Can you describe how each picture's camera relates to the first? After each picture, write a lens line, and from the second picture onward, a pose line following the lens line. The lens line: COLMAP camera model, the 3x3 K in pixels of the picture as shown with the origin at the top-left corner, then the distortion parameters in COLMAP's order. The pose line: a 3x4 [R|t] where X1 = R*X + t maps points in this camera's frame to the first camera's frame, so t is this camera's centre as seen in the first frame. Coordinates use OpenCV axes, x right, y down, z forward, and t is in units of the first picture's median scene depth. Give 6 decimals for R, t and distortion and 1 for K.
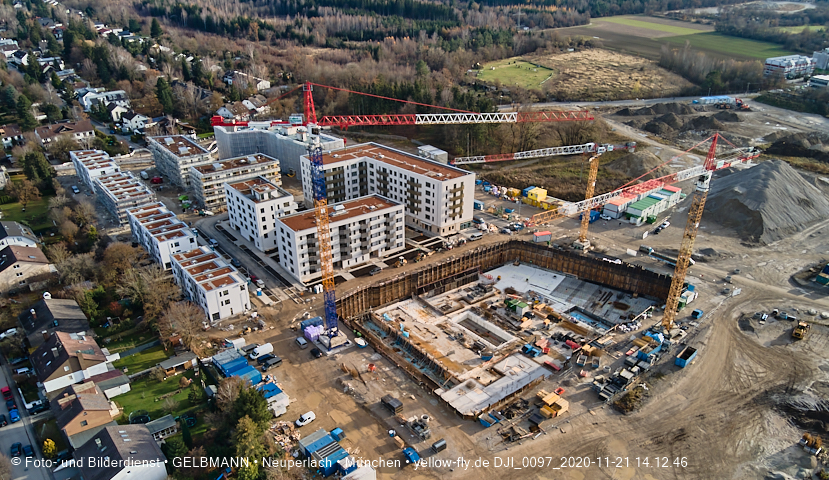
lens RADIAL K [[614.1, 0, 422.4], [0, 614.1, 307.3], [0, 0, 1]] dist [0.063495, -0.060954]
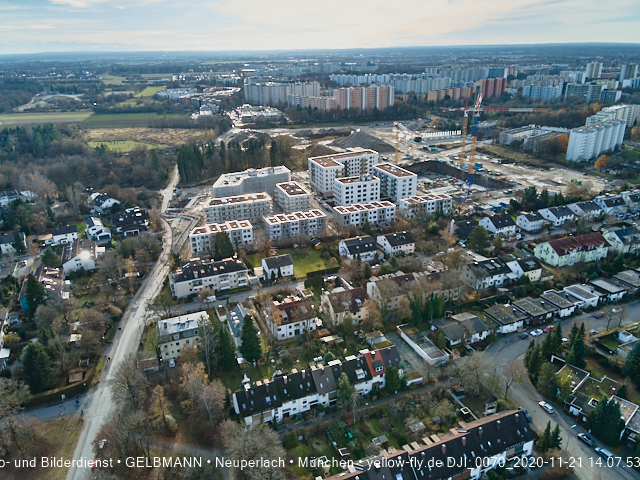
lens RADIAL K [[466.7, 0, 320.1], [0, 466.7, 241.6], [0, 0, 1]] dist [0.058050, -0.042989]
pose [[0.282784, -0.373745, 0.883373, -1.549091], [0.513763, 0.836731, 0.189546, -0.347295], [-0.809988, 0.400244, 0.428631, 0.556284]]
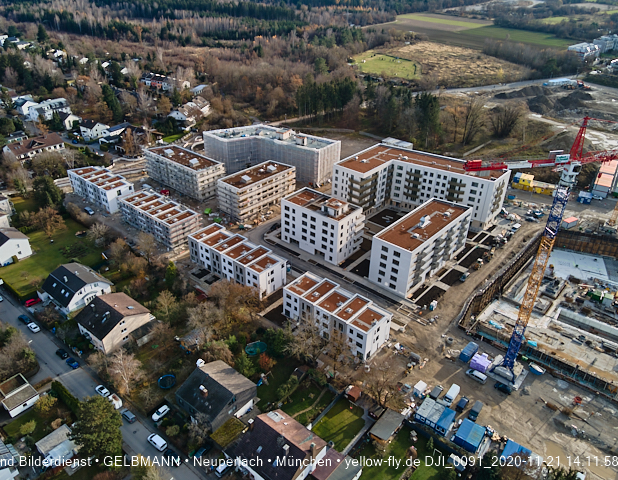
lens RADIAL K [[478.4, 0, 300.5], [0, 478.4, 239.4], [0, 0, 1]] dist [0.057770, -0.056695]
pose [[0.980524, -0.097772, 0.170333, -0.427623], [0.097471, 0.995187, 0.010150, -0.140581], [-0.170506, 0.006651, 0.985334, 0.231547]]
